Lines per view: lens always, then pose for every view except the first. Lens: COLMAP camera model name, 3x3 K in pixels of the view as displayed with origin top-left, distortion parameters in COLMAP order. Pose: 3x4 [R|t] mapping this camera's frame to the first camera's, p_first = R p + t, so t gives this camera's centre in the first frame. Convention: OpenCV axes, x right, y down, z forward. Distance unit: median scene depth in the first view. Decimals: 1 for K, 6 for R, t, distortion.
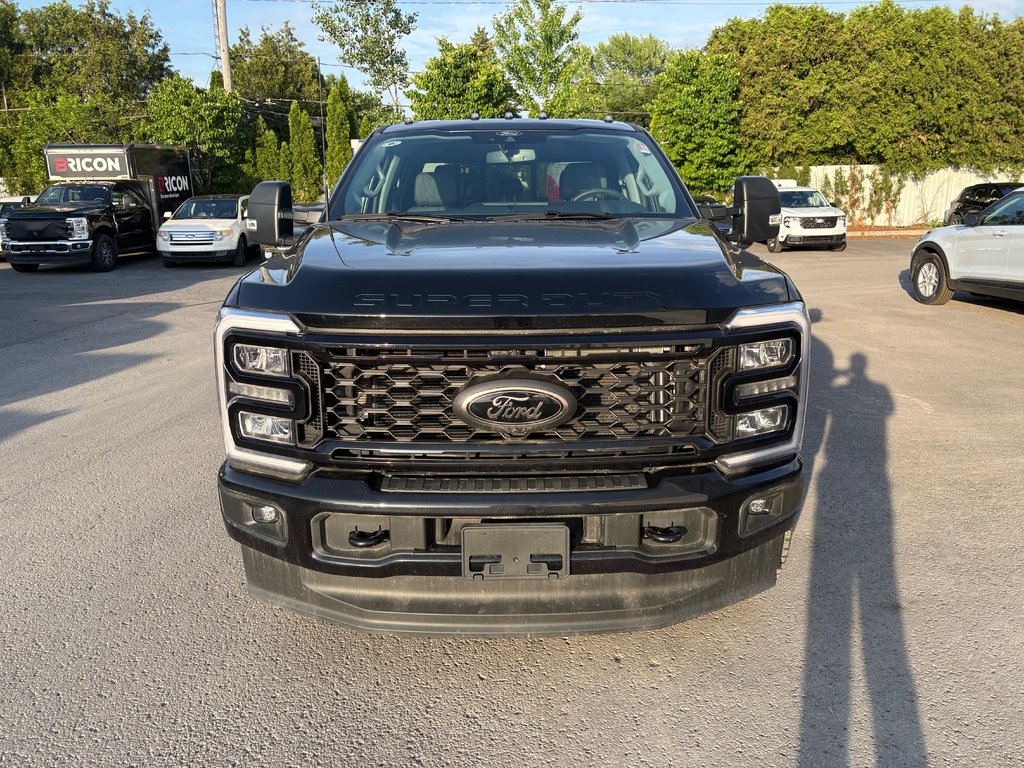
lens RADIAL K [[770.4, 0, 518.1], [0, 770.4, 380.4], [0, 0, 1]] dist [0.052848, -0.058761]
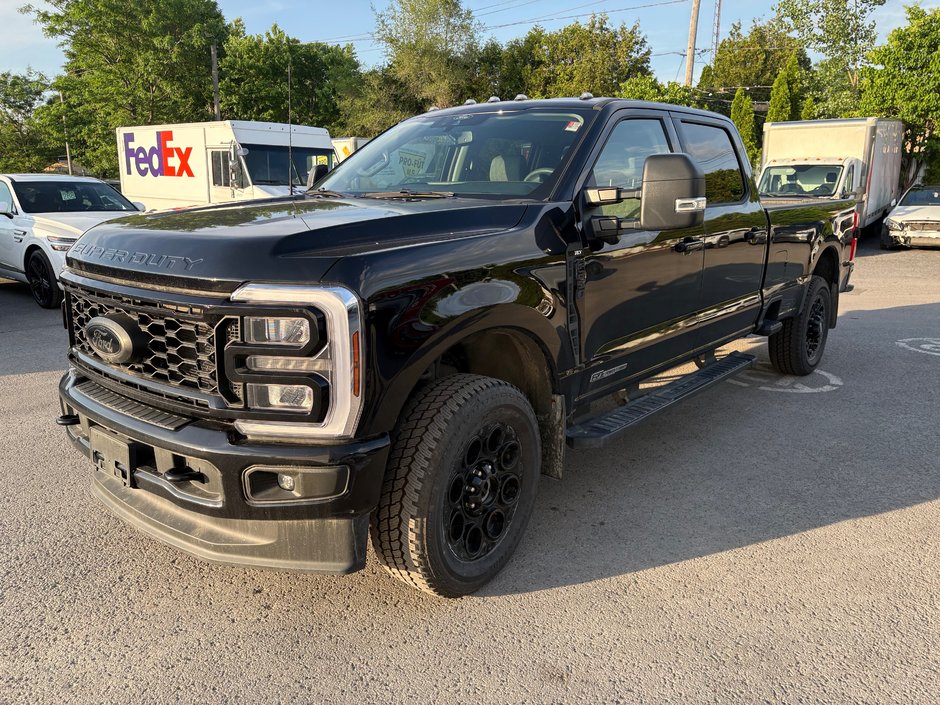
lens RADIAL K [[707.2, 0, 475.6], [0, 707.2, 349.2], [0, 0, 1]] dist [0.052848, -0.058761]
pose [[0.751753, 0.157106, -0.640457, 0.111920], [-0.154909, 0.986101, 0.060065, -0.014351], [0.640992, 0.054058, 0.765642, 0.049906]]
